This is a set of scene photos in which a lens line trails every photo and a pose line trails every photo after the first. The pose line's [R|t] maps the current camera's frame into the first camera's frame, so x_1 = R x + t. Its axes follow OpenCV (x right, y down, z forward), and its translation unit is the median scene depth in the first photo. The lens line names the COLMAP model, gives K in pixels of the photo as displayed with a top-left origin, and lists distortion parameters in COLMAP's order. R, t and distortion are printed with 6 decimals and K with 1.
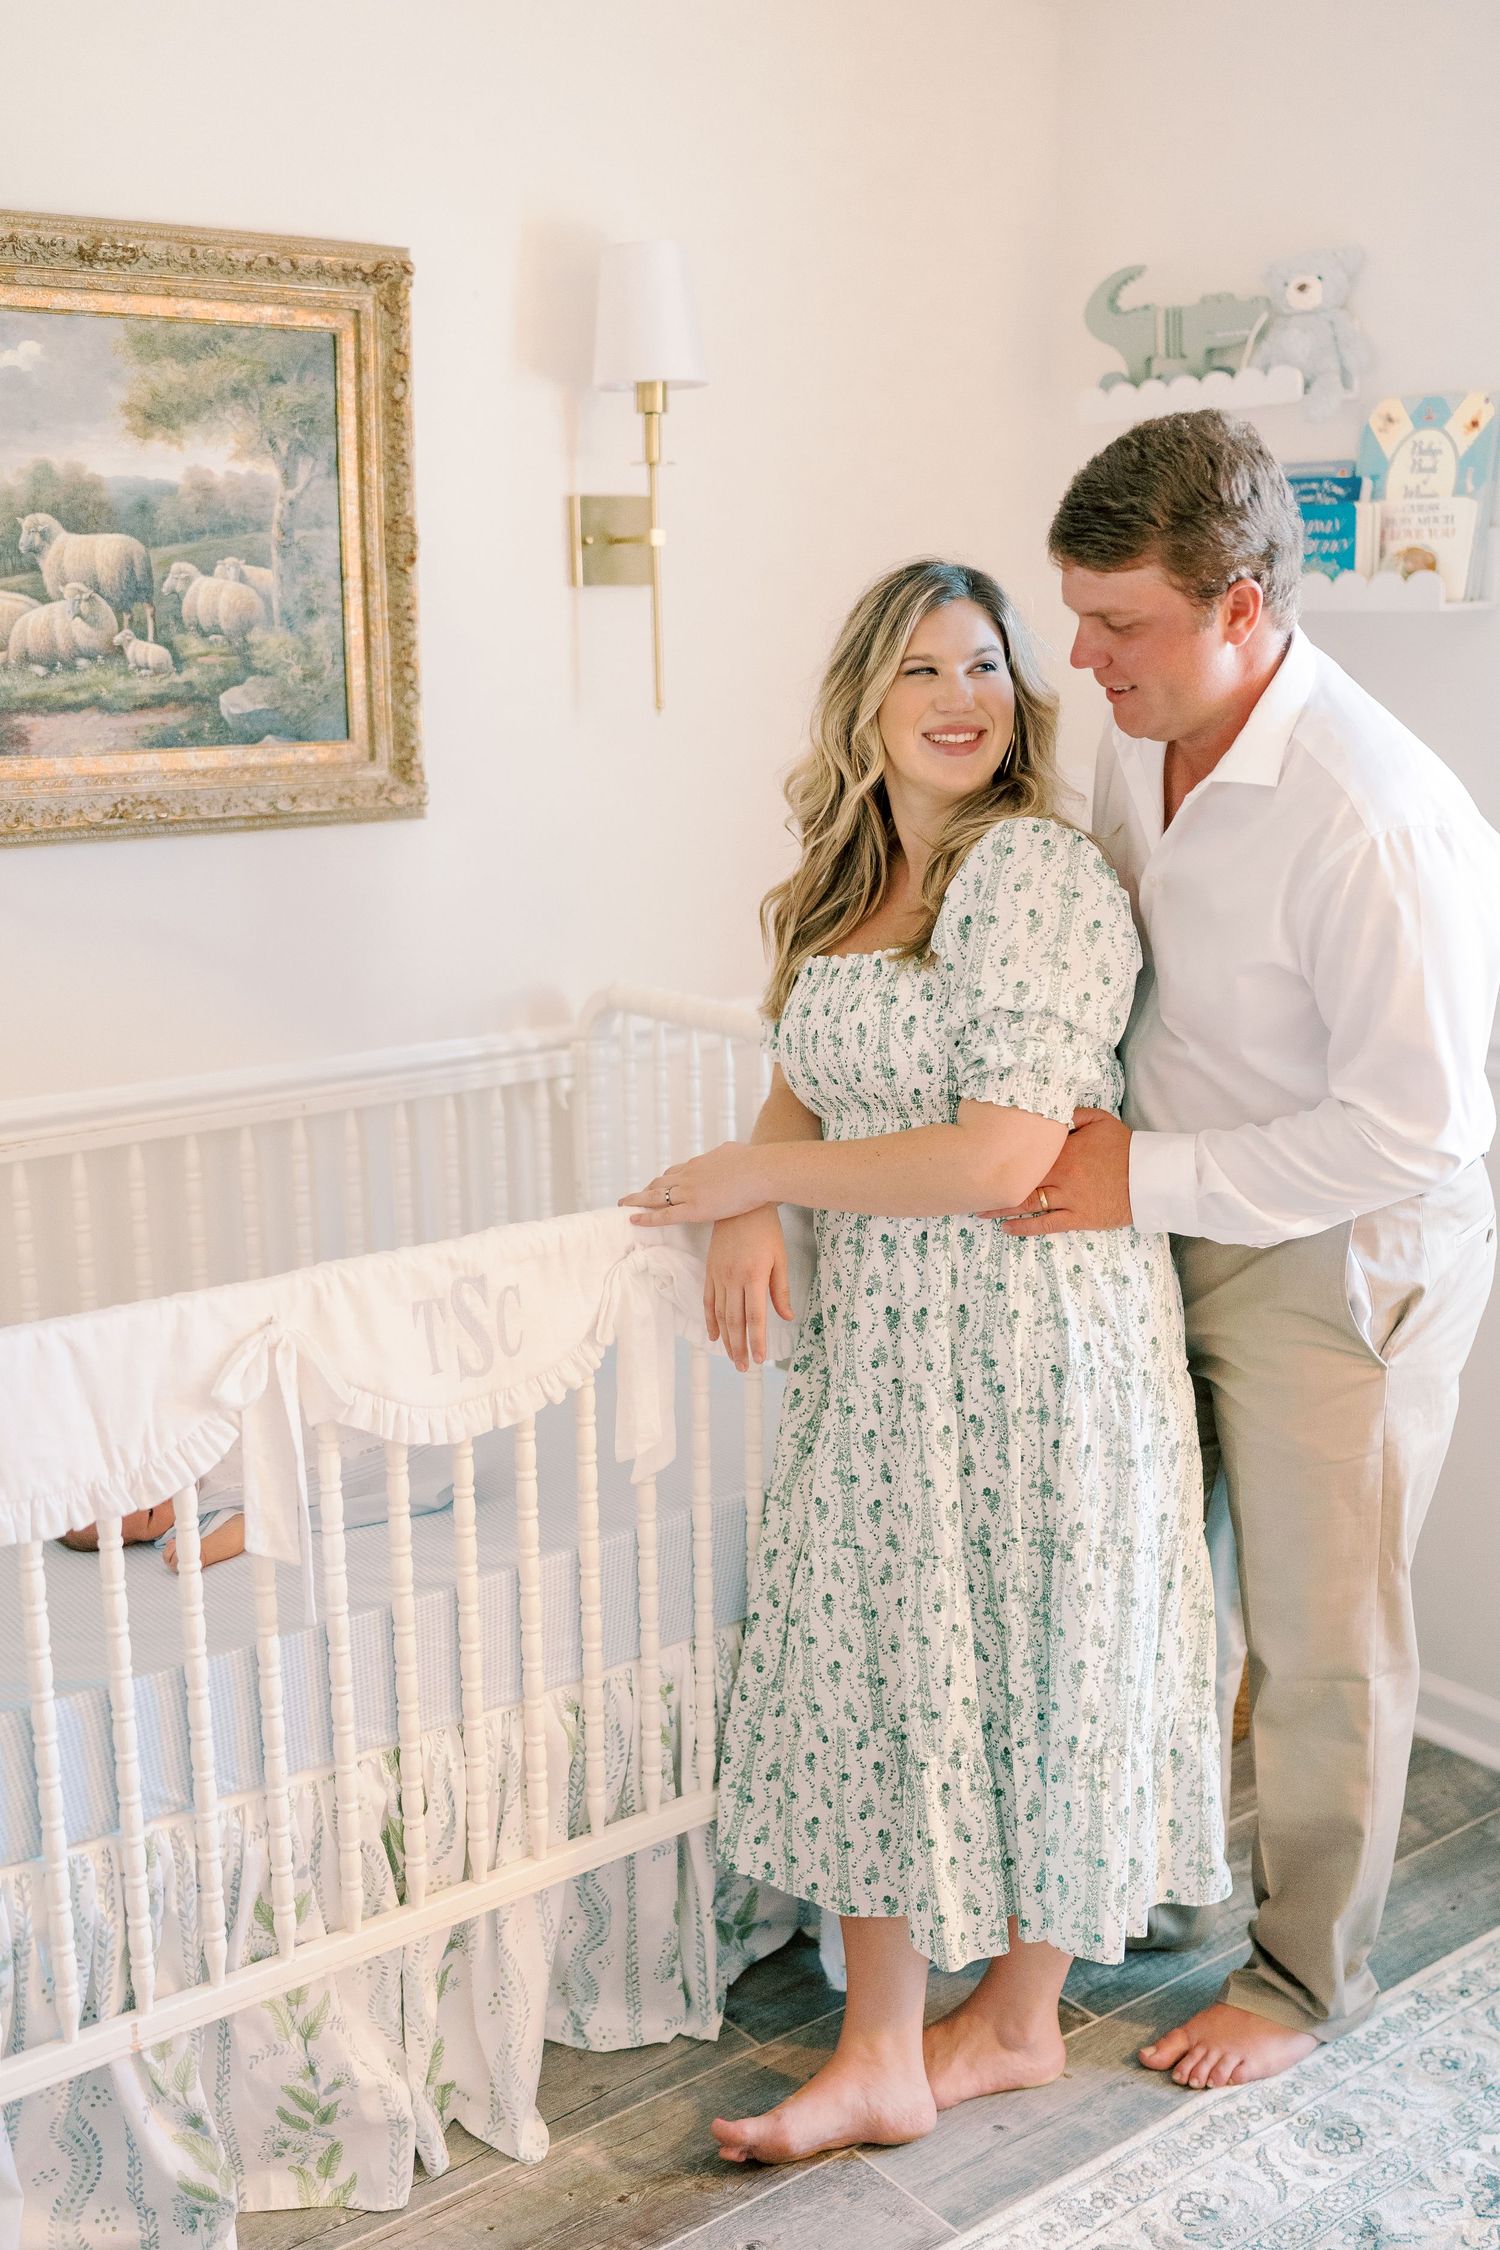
lens RADIAL K [[2358.4, 0, 721.9], [0, 2358.4, 1124.2], [0, 0, 1]] dist [0.013857, -0.001213]
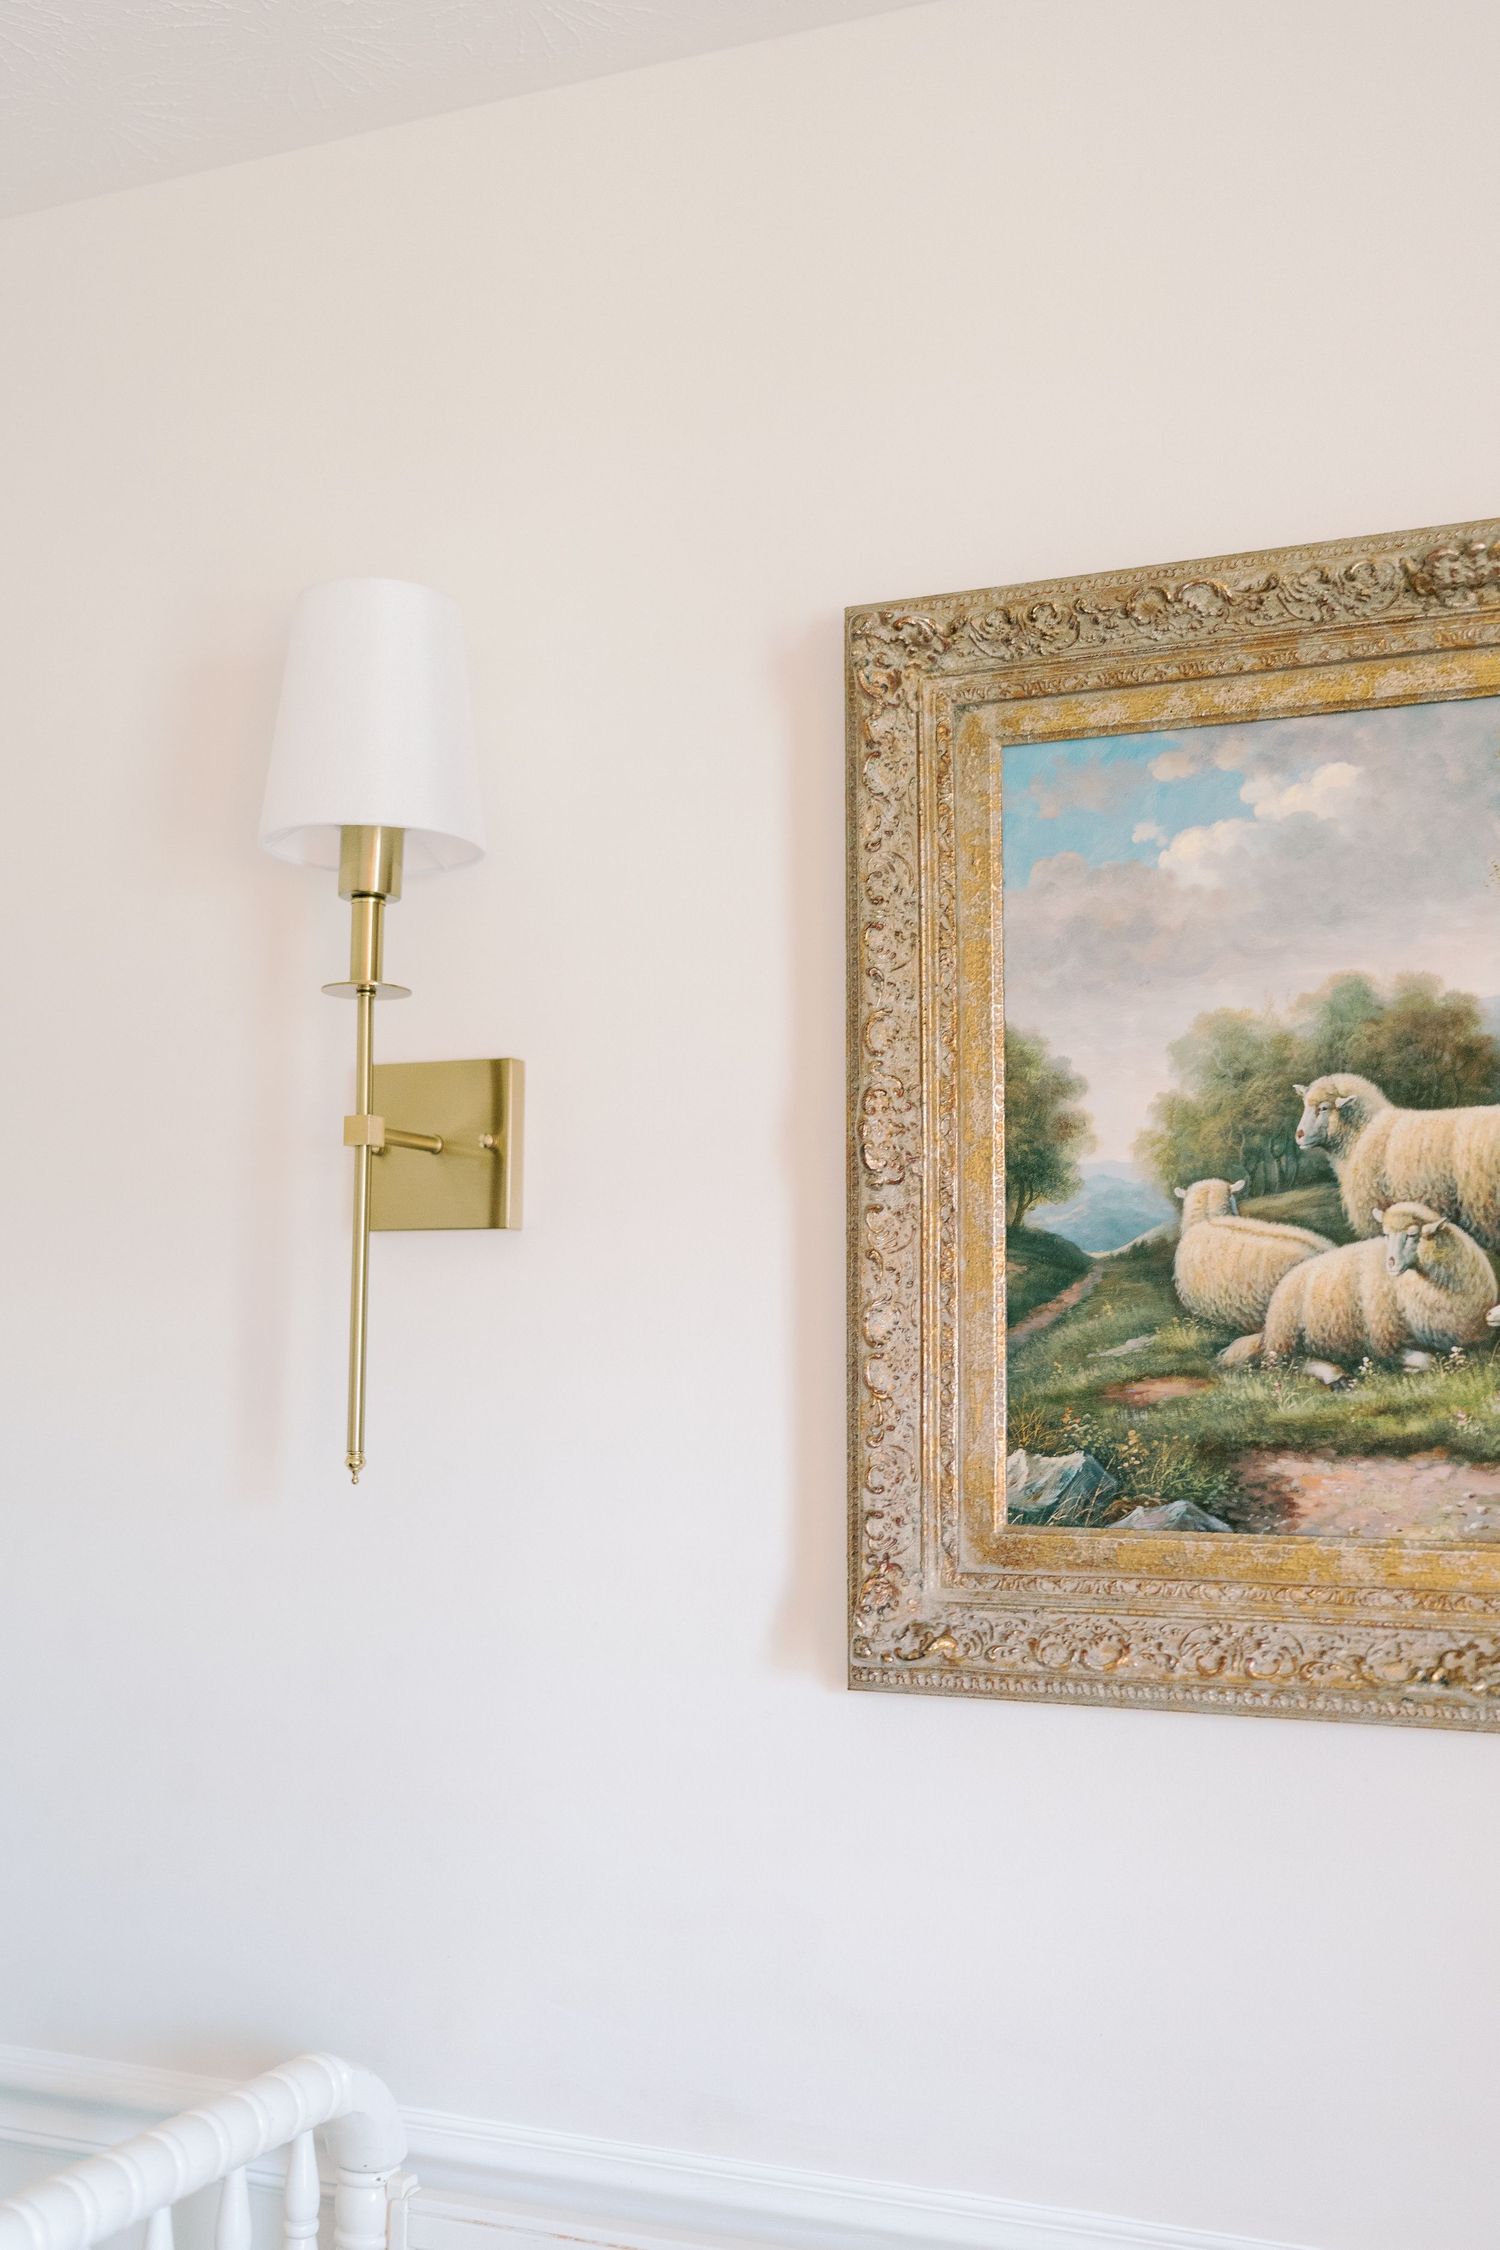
lens RADIAL K [[2289.7, 0, 750.0], [0, 2289.7, 1125.0], [0, 0, 1]] dist [0.001778, 0.023873]
pose [[0.497519, -0.076342, -0.864087, 0.078898], [-0.200050, 0.959171, -0.199926, -0.118158], [0.844071, 0.272327, 0.461934, 0.644394]]
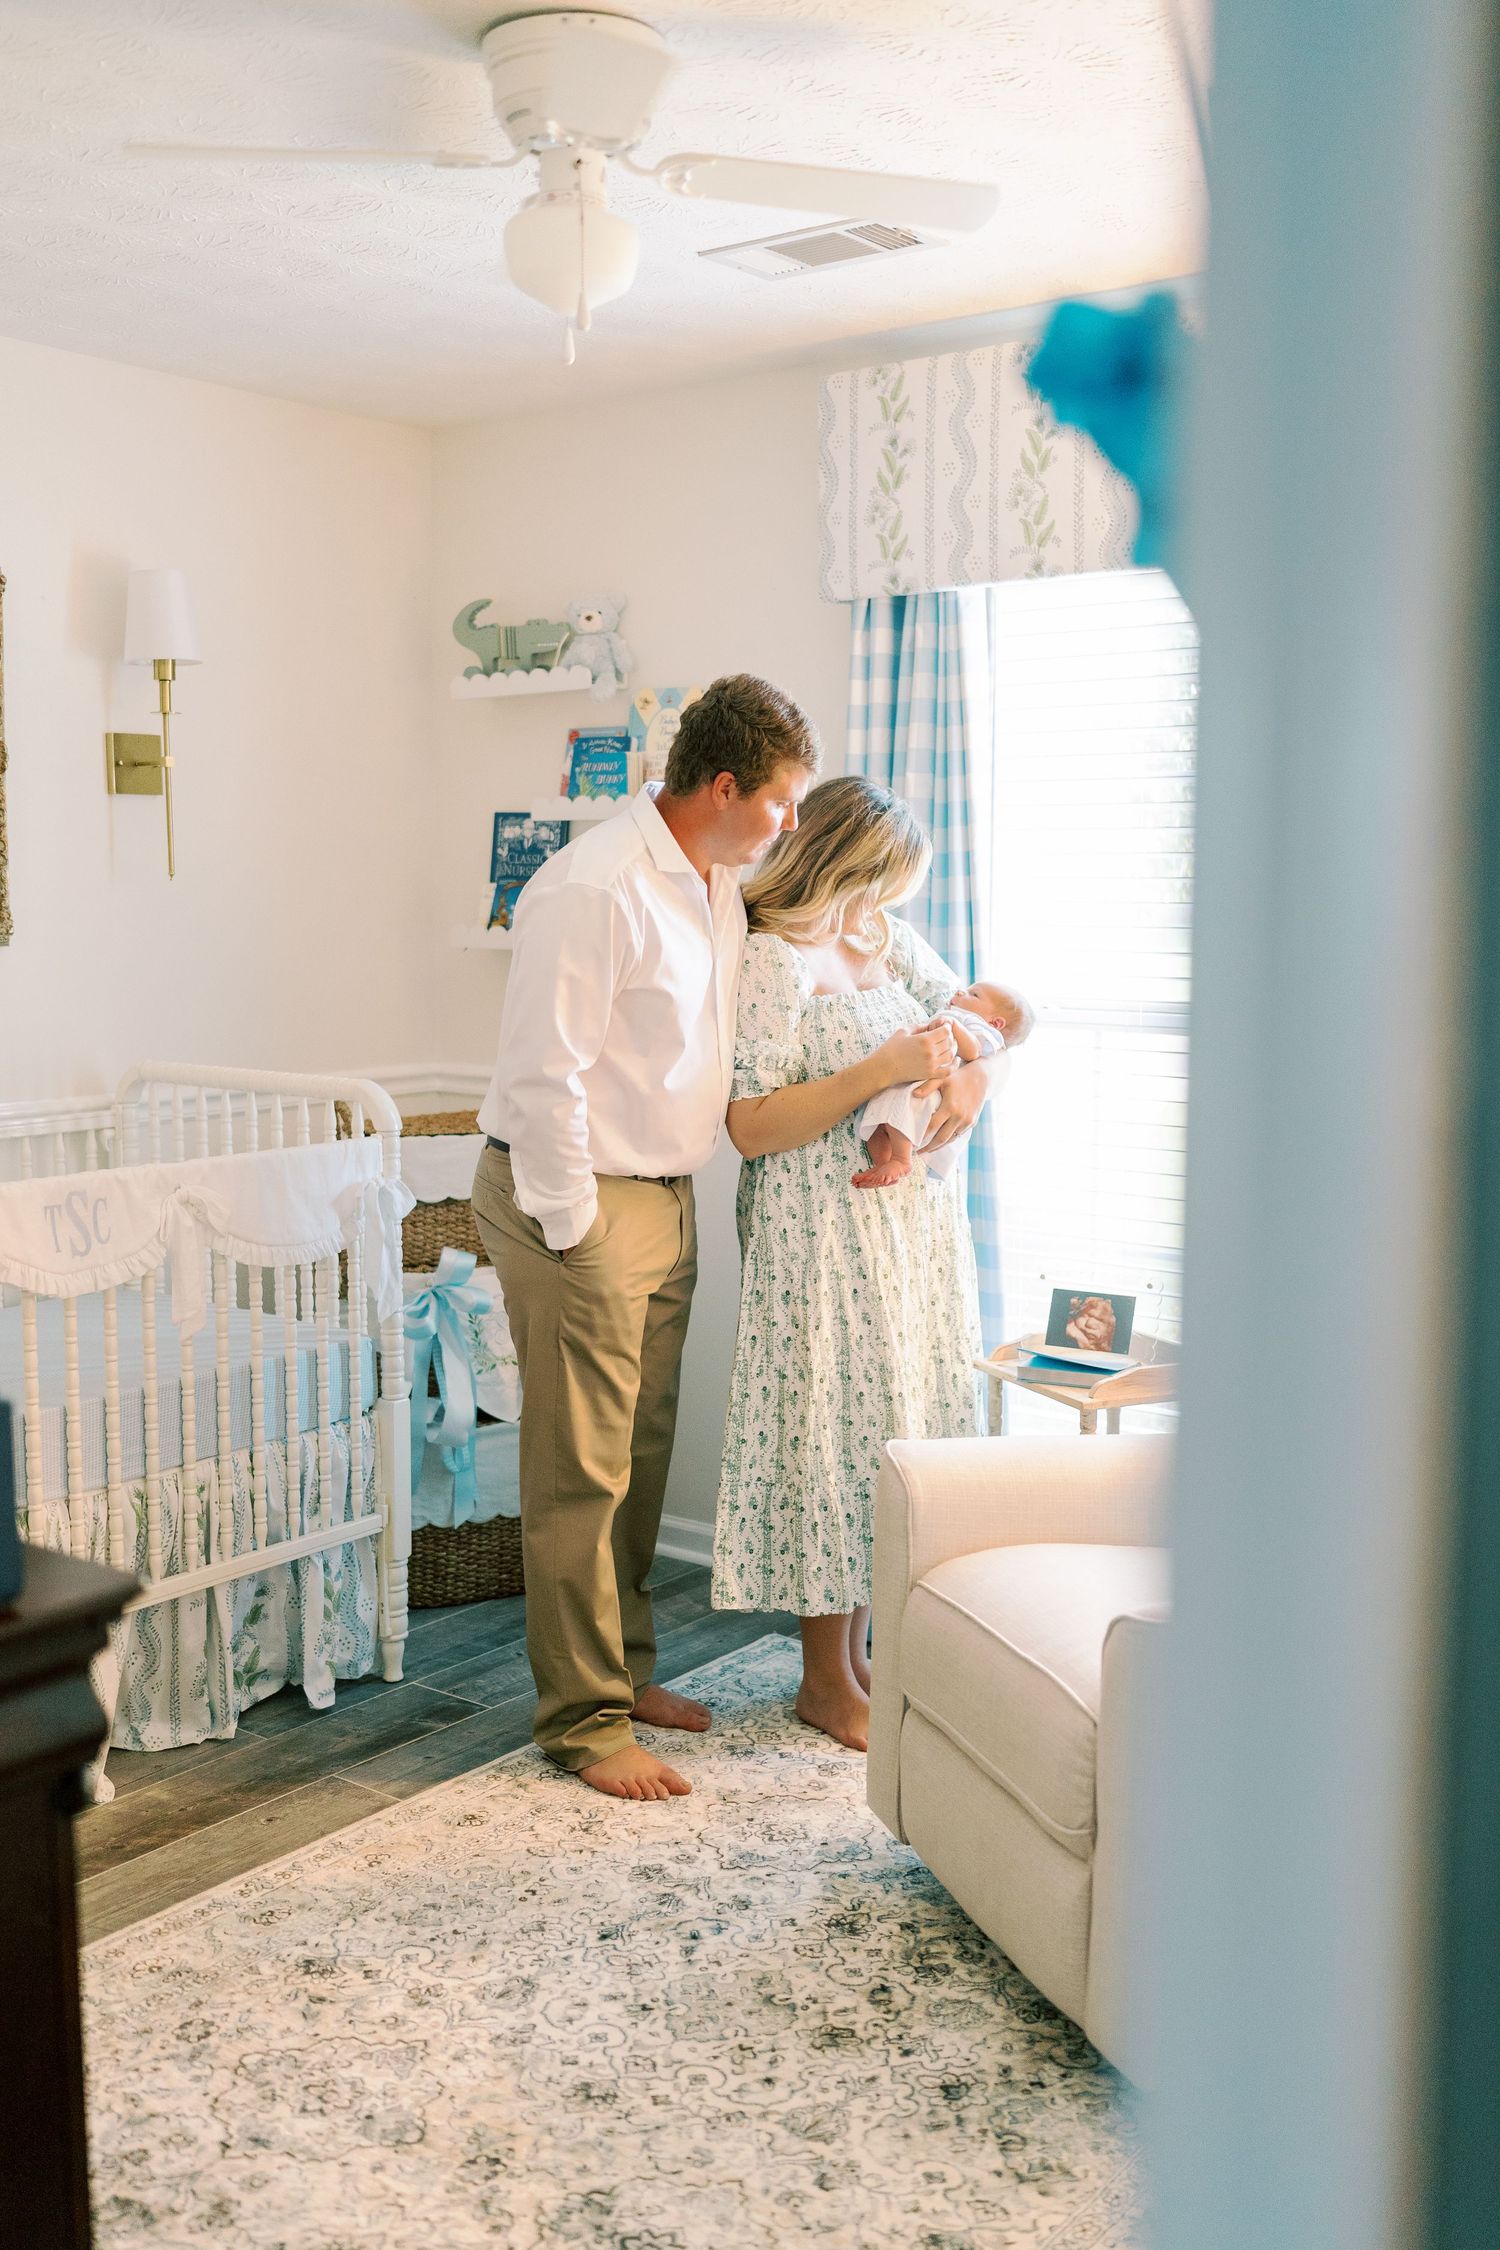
lens RADIAL K [[2223.5, 0, 731.7], [0, 2223.5, 1126.9], [0, 0, 1]] dist [0.005053, 0.020564]
pose [[0.966637, -0.015833, 0.255662, -0.052535], [0.043721, 0.993640, -0.103773, 0.158819], [-0.252393, 0.111489, 0.961181, -0.462893]]
